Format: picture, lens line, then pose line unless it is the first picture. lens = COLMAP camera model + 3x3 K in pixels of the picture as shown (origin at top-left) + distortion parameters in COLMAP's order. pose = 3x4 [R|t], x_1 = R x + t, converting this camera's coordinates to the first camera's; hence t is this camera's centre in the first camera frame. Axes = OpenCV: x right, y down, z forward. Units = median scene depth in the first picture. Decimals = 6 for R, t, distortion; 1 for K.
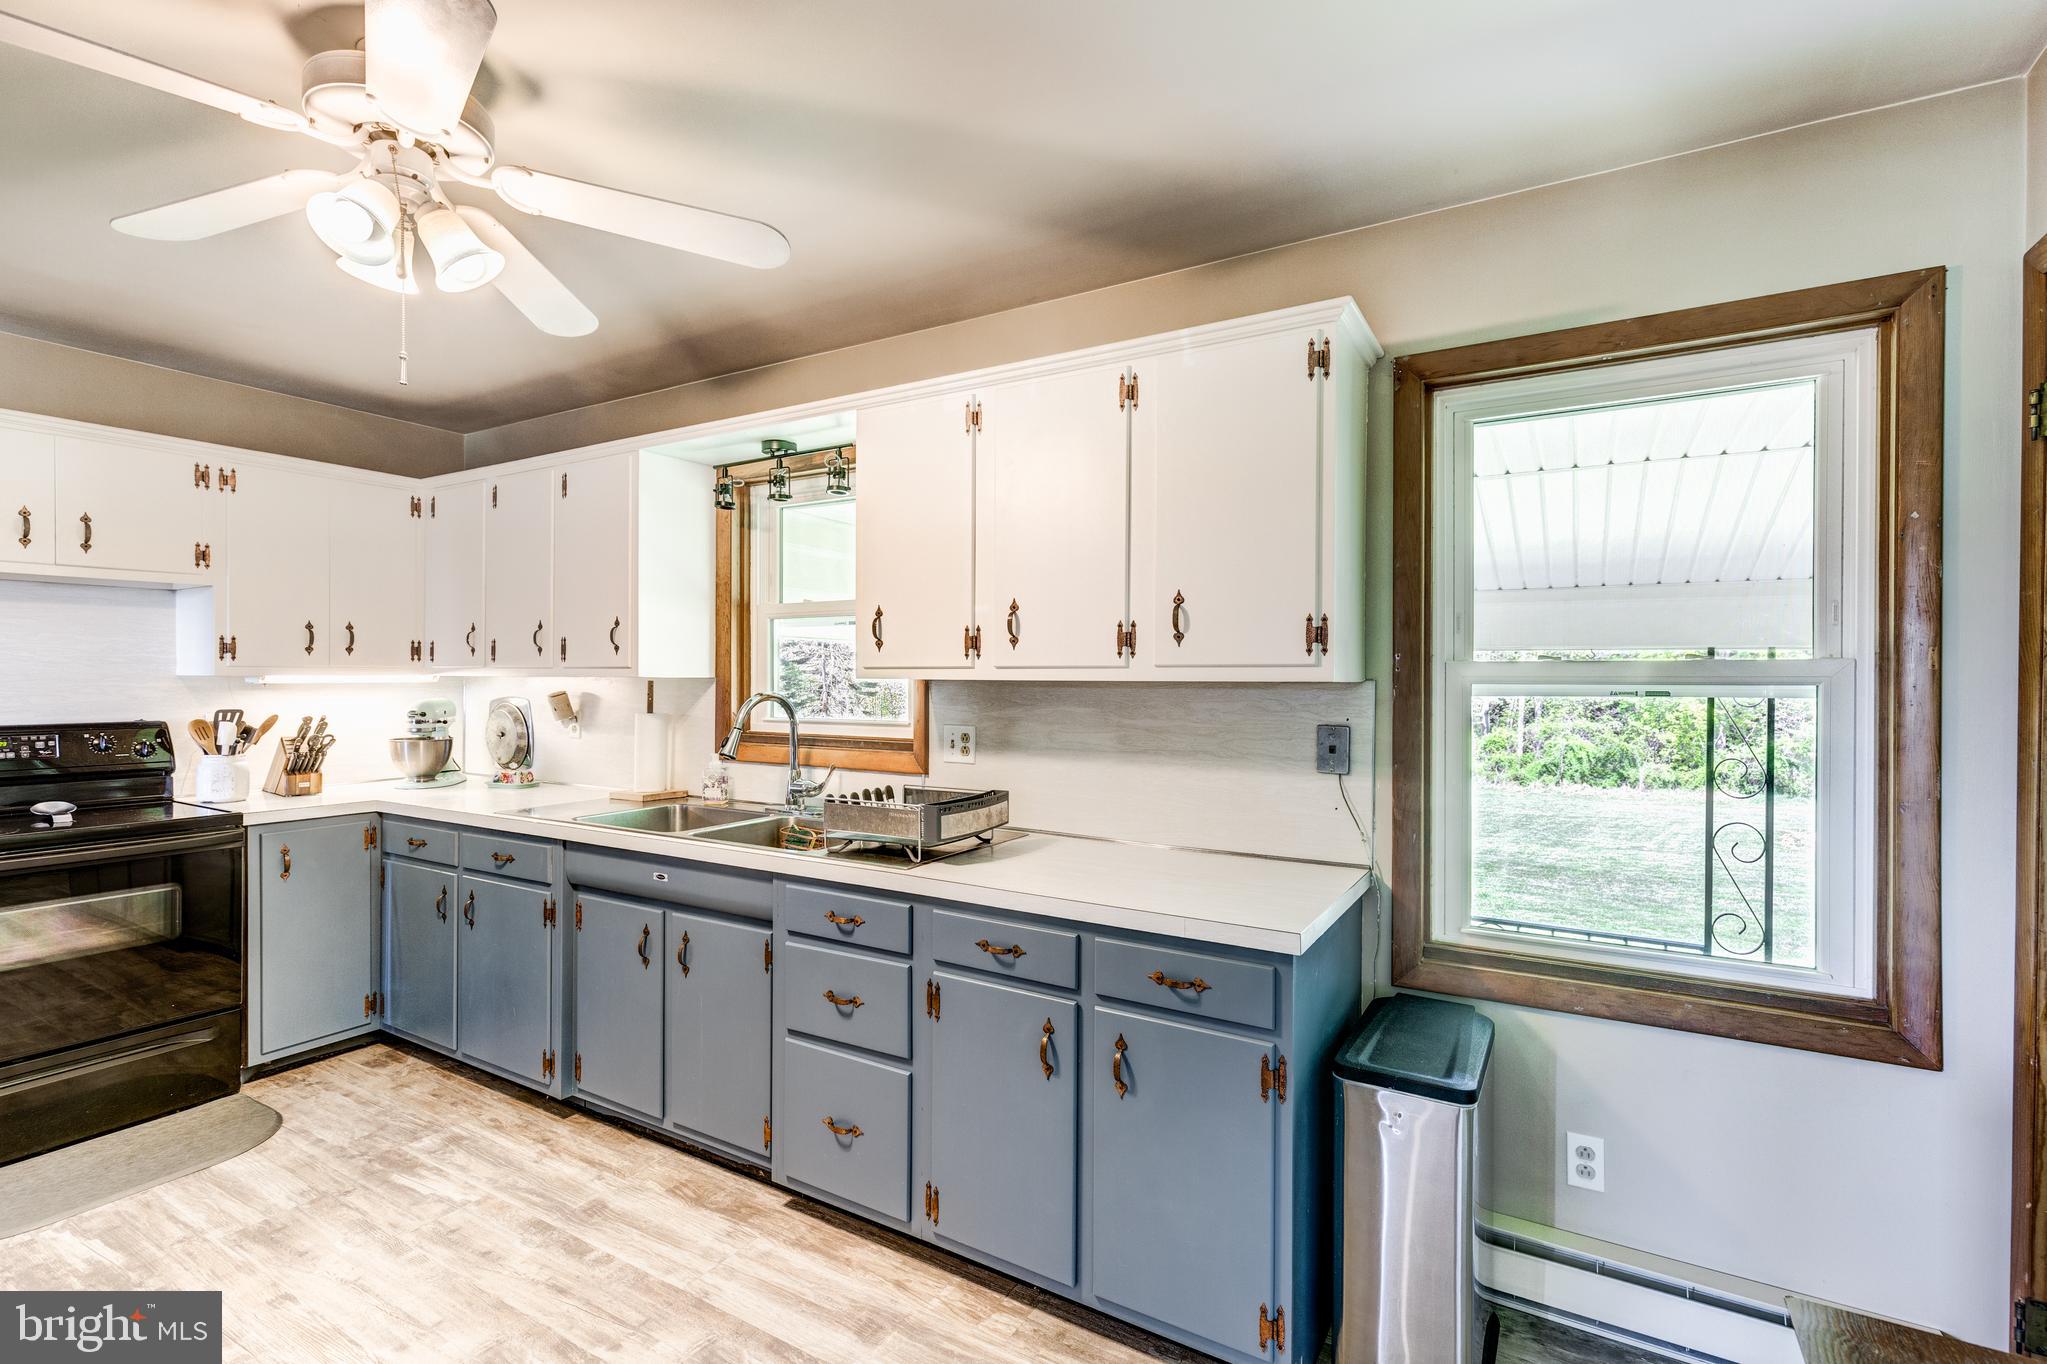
lens RADIAL K [[943.8, 0, 1027.3], [0, 943.8, 675.8], [0, 0, 1]] dist [0.002724, -0.000285]
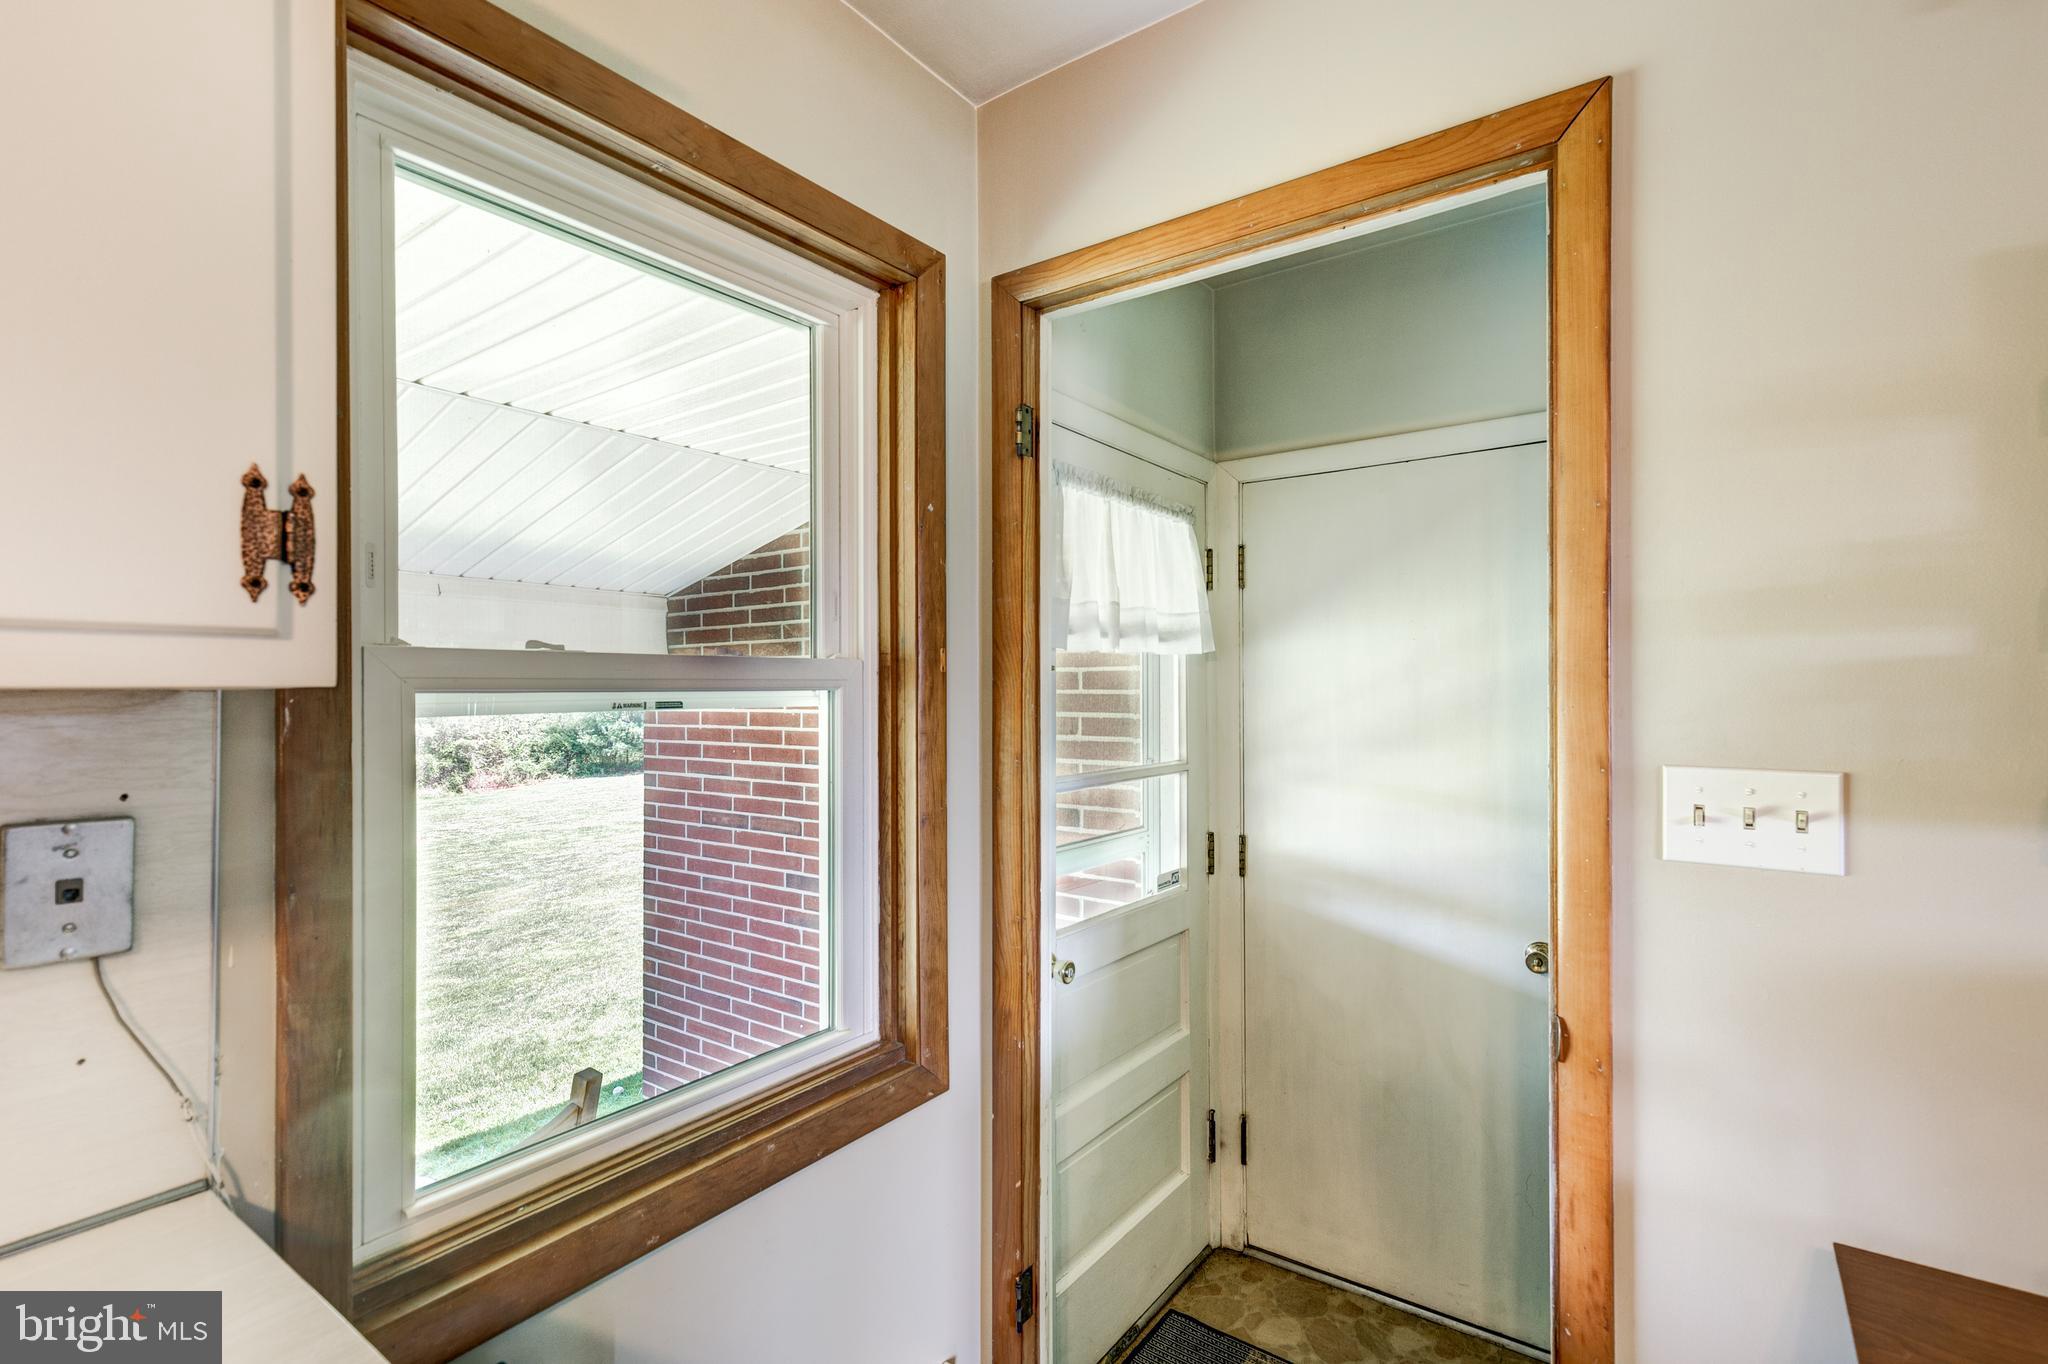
lens RADIAL K [[938.9, 0, 1005.0], [0, 938.9, 687.7], [0, 0, 1]] dist [0.009911, -0.000984]
pose [[0.096362, 0.001897, 0.995345, 0.015416], [0.012010, 0.999923, -0.003068, 0.009490], [-0.995274, 0.012250, 0.096331, 0.647954]]
